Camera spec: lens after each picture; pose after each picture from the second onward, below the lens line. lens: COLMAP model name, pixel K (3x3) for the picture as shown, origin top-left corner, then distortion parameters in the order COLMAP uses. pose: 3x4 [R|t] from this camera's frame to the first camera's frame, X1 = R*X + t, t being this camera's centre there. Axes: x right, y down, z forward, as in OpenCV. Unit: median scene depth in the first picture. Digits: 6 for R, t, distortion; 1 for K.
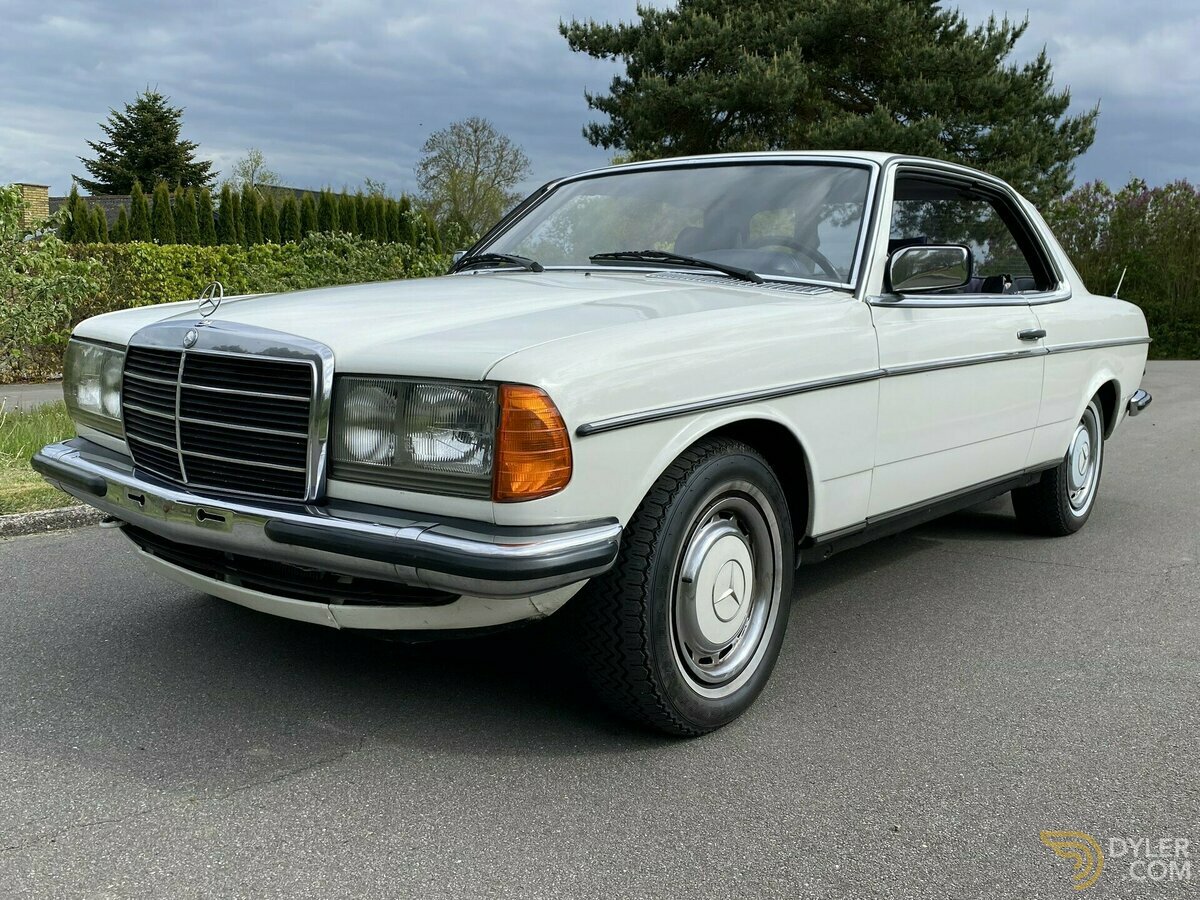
lens RADIAL K [[1236.2, 0, 600.0], [0, 1236.2, 450.0], [0, 0, 1]] dist [0.068709, 0.011418]
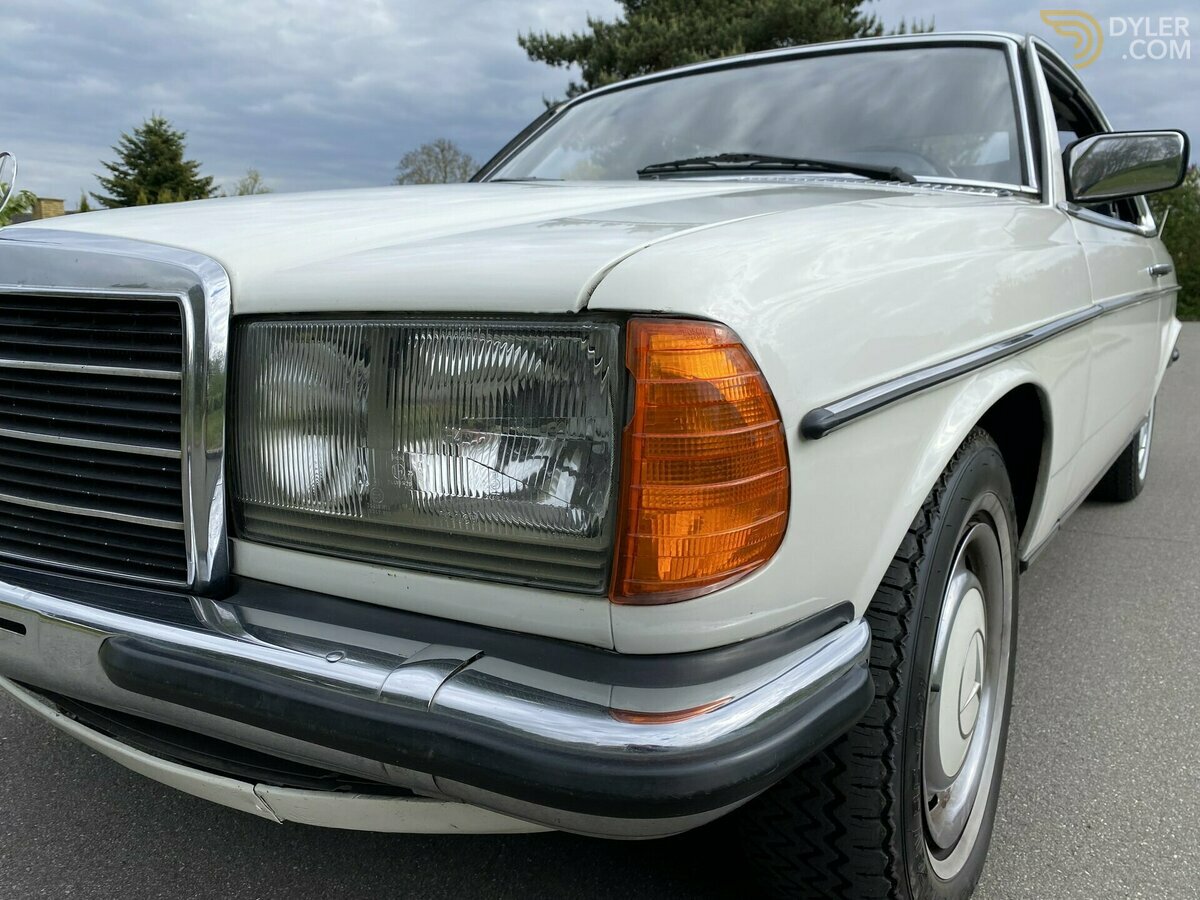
lens RADIAL K [[957.2, 0, 607.5], [0, 957.2, 454.9], [0, 0, 1]] dist [0.012135, 0.004082]
pose [[0.997396, -0.038312, 0.061096, -0.057976], [0.035624, 0.998375, 0.044489, -0.012422], [-0.062701, -0.042196, 0.997140, 0.373007]]
